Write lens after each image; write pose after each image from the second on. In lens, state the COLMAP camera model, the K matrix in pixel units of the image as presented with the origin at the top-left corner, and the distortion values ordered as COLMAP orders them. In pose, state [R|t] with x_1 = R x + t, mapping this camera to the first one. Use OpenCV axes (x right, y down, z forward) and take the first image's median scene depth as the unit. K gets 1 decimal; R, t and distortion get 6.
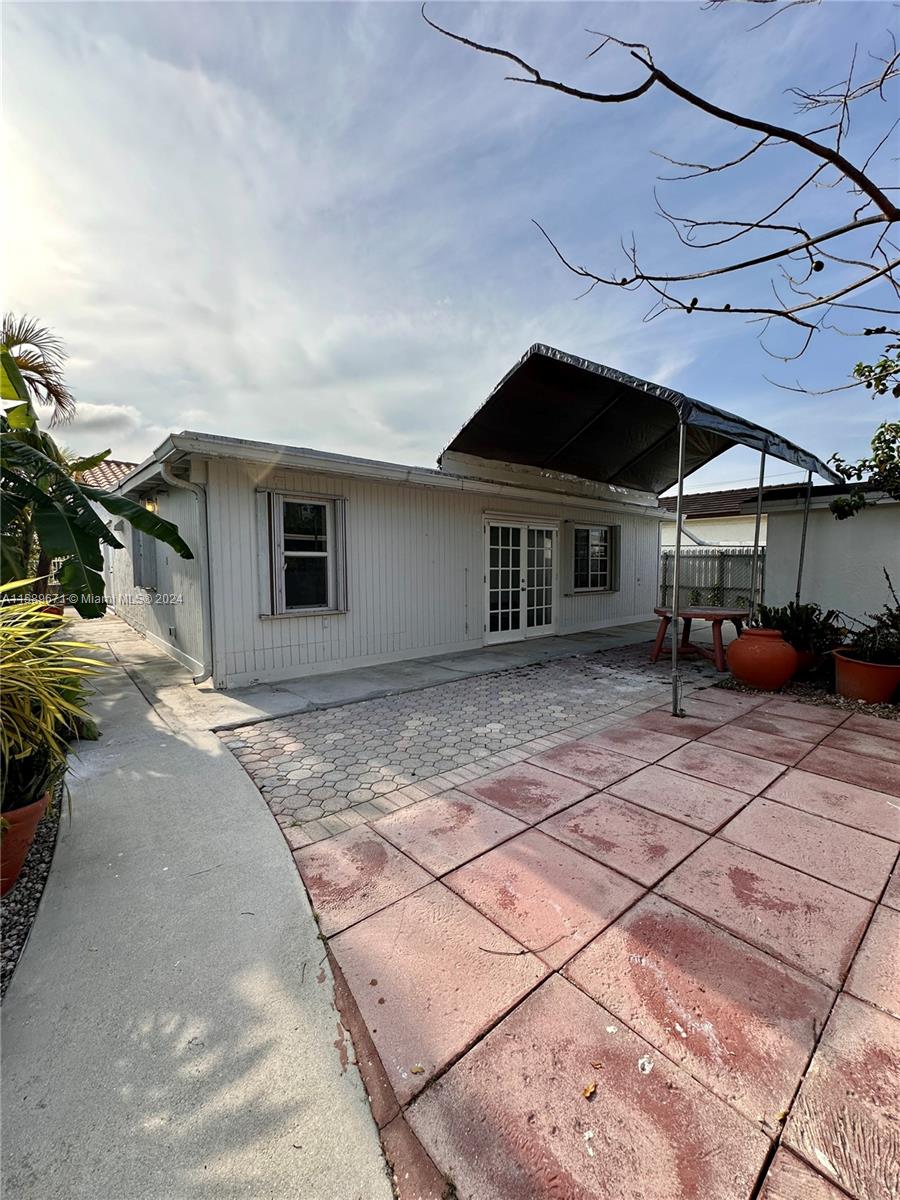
lens RADIAL K [[479.7, 0, 450.4], [0, 479.7, 602.4], [0, 0, 1]] dist [-0.011516, 0.000439]
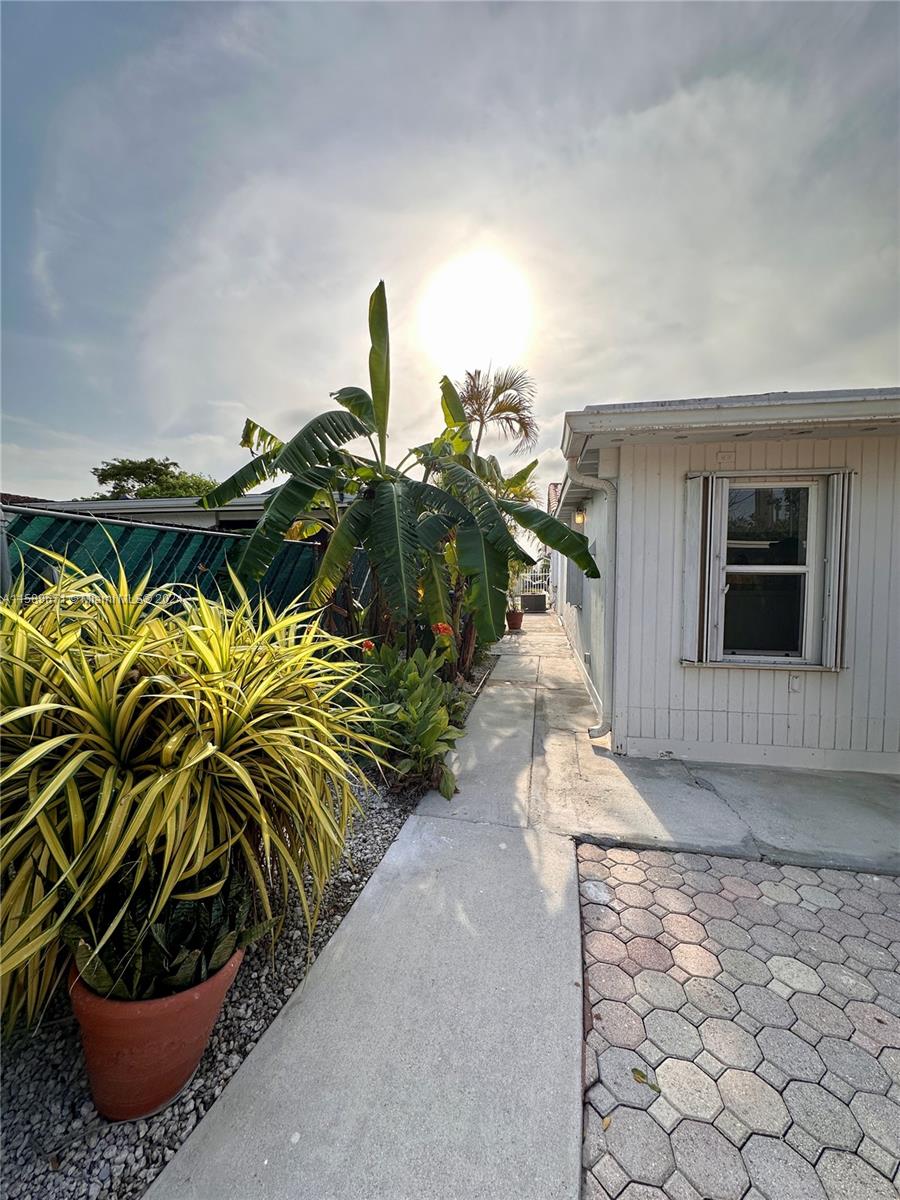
lens RADIAL K [[479.7, 0, 446.7], [0, 479.7, 603.5], [0, 0, 1]] dist [-0.011516, 0.000439]
pose [[0.624340, 0.045753, -0.779811, -0.085799], [-0.065732, 0.997820, 0.005917, -0.038266], [0.778382, 0.047565, 0.625986, 0.337371]]
